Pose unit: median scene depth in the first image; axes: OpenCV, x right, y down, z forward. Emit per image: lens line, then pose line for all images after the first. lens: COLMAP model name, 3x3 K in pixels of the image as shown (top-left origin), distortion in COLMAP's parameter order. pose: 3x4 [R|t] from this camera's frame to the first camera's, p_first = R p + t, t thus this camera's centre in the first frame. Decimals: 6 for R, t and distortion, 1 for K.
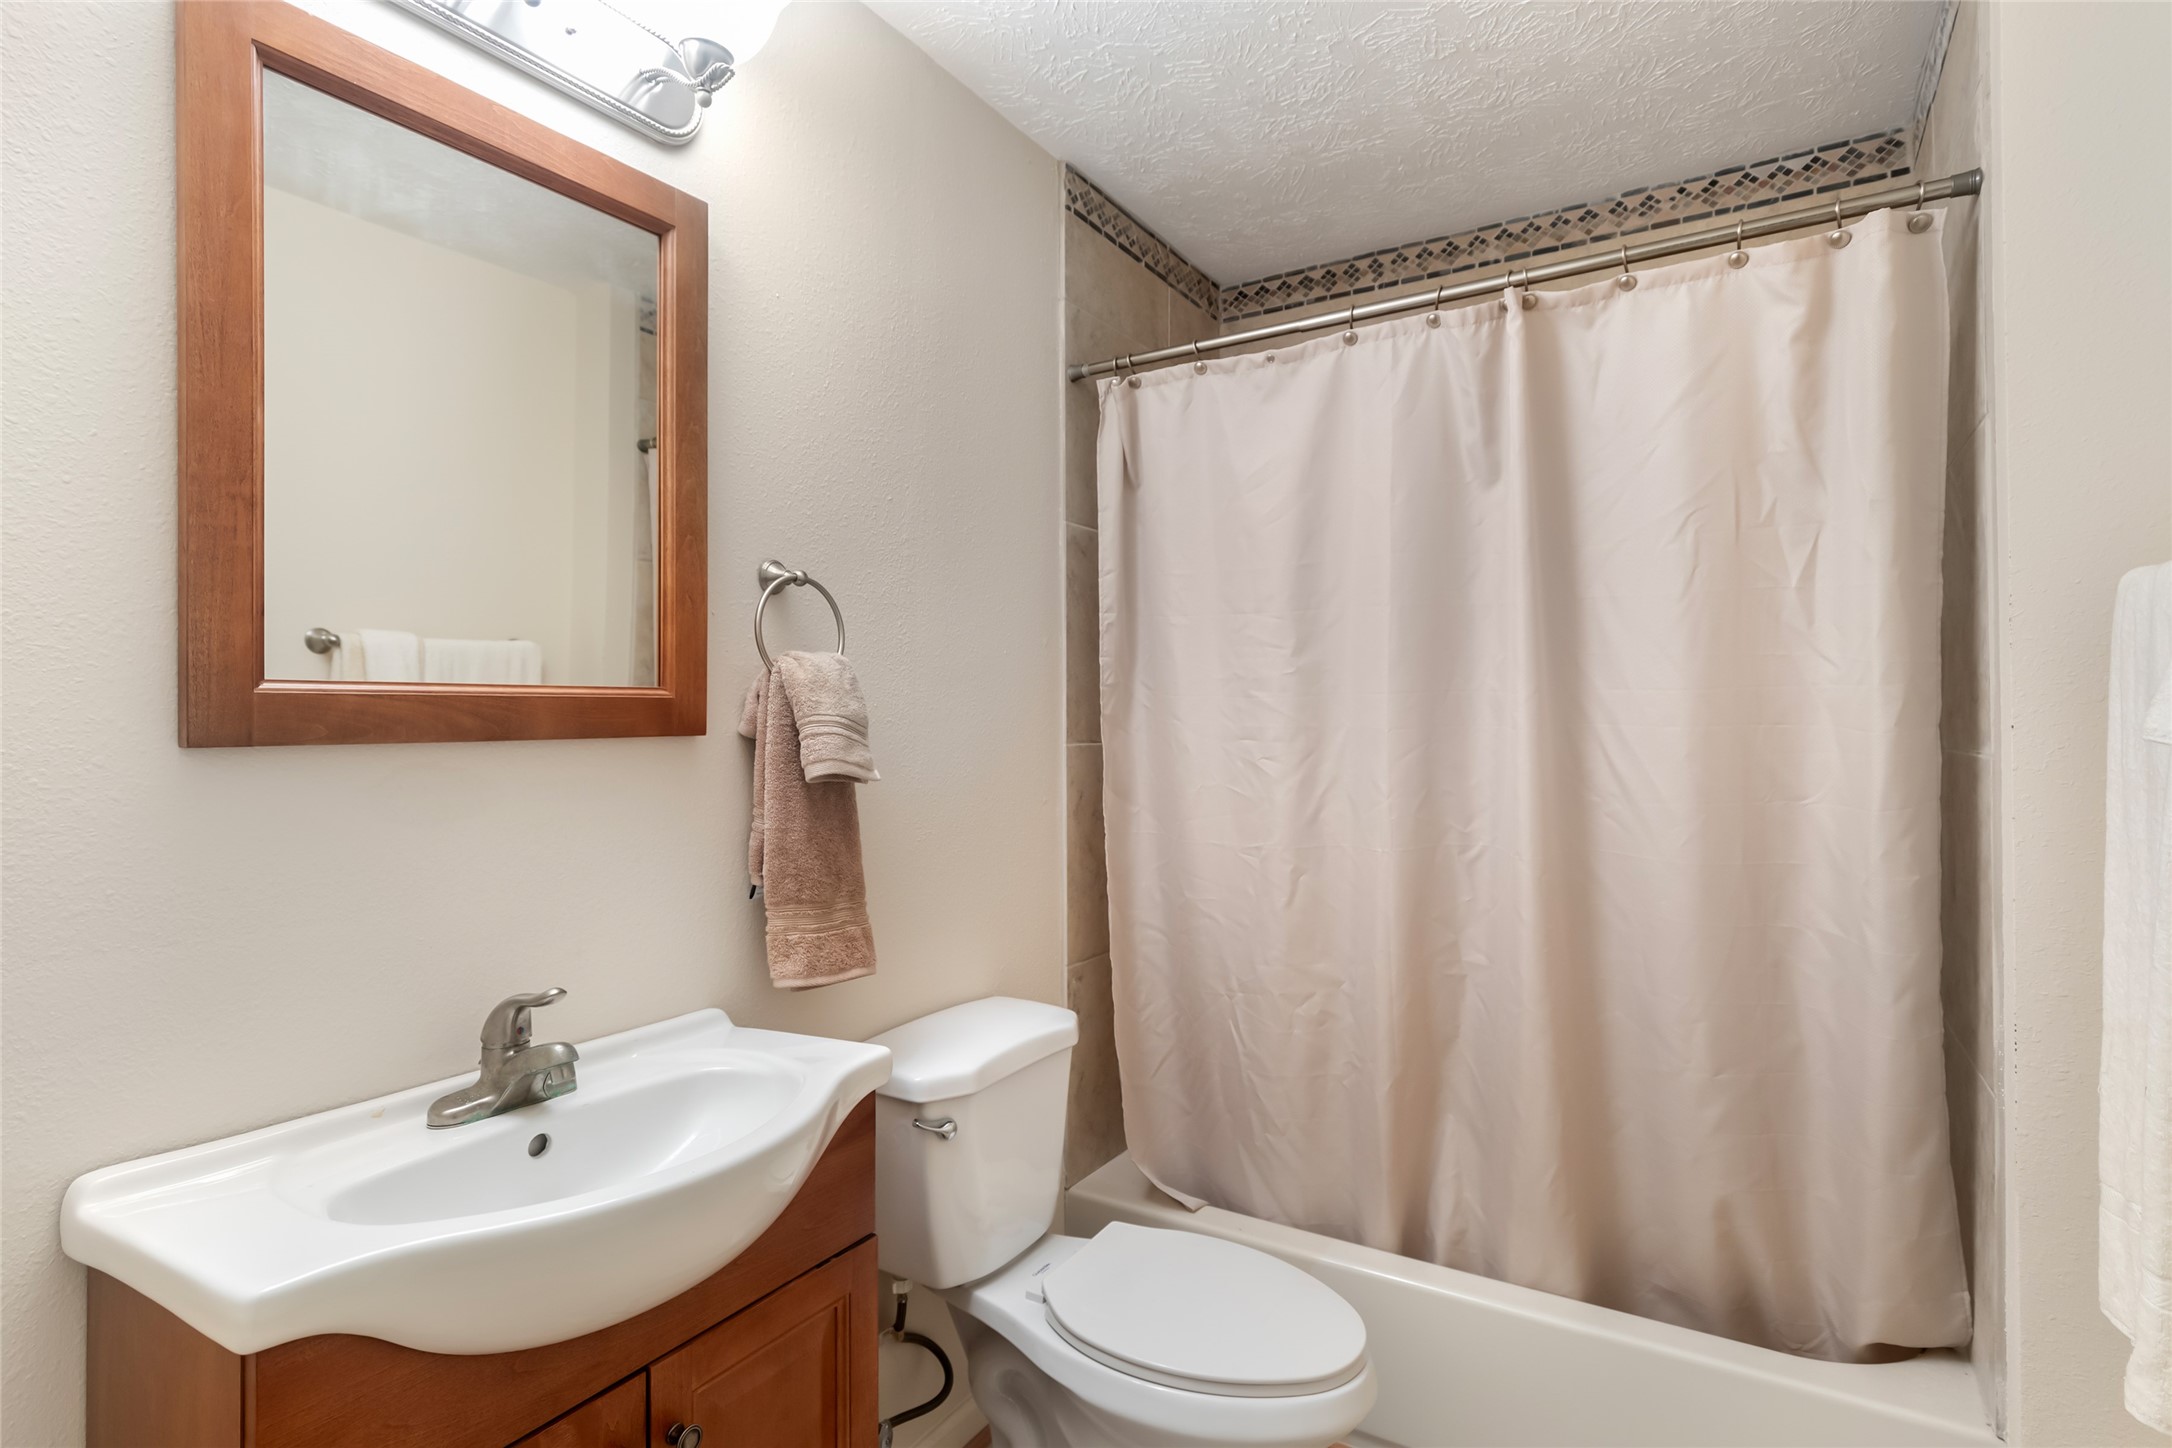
lens RADIAL K [[1088.0, 0, 1084.6], [0, 1088.0, 728.5], [0, 0, 1]] dist [-0.001554, -0.000323]
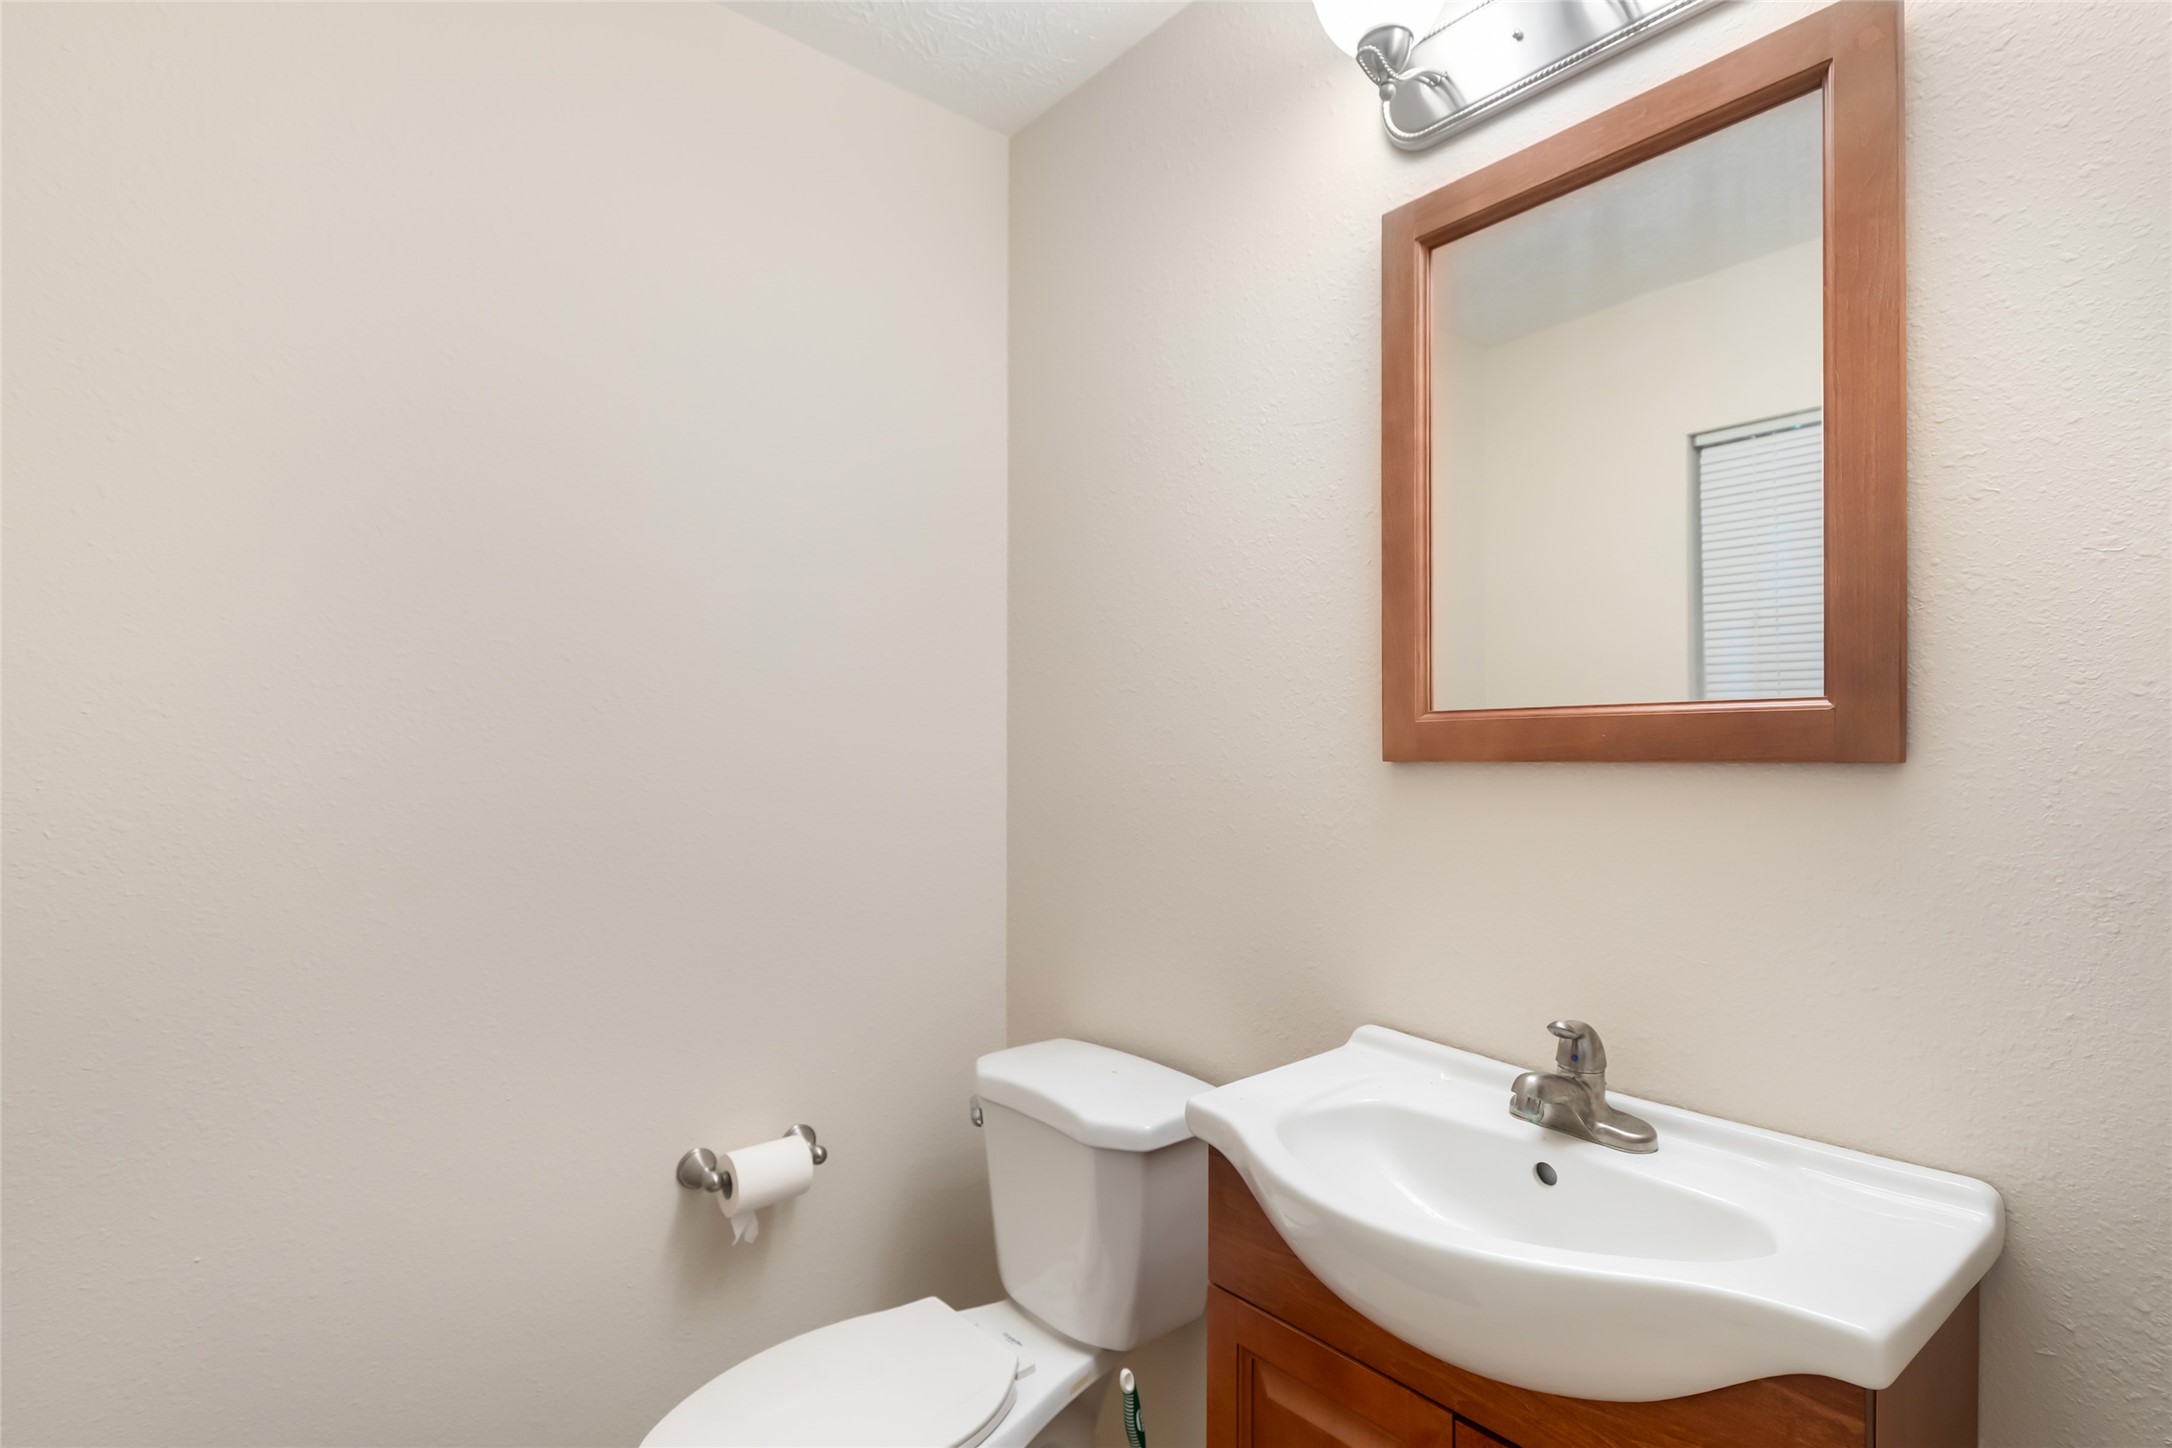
lens RADIAL K [[1091.0, 0, 1086.0], [0, 1091.0, 724.0], [0, 0, 1]] dist [0.001040, 0.000128]
pose [[-0.332205, -0.006849, -0.943182, 0.549492], [-0.004758, 0.999973, -0.005586, -0.015189], [0.943195, 0.002632, -0.332229, 0.902236]]
